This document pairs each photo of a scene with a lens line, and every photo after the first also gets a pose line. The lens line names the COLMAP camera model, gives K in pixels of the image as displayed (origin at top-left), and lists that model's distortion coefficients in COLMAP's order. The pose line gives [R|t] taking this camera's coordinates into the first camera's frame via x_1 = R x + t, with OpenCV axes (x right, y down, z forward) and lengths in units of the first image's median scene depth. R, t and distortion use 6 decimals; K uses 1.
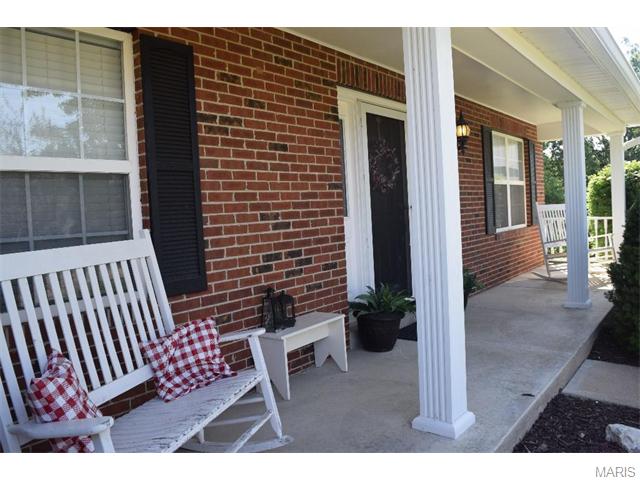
lens RADIAL K [[496.7, 0, 320.0], [0, 496.7, 240.0], [0, 0, 1]] dist [-0.086903, 0.008057]
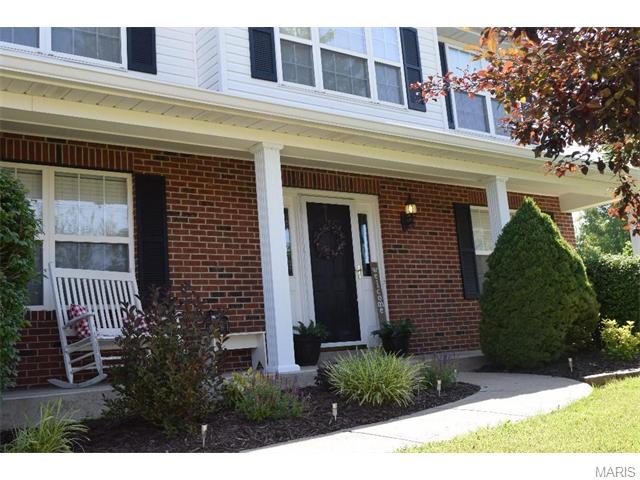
lens RADIAL K [[702.1, 0, 320.0], [0, 702.1, 240.0], [0, 0, 1]] dist [-0.065243, -0.000716]
pose [[0.966896, -0.065569, -0.246603, 0.853517], [0.014043, 0.978631, -0.205146, 0.356338], [0.254784, 0.194892, 0.947155, -1.193513]]
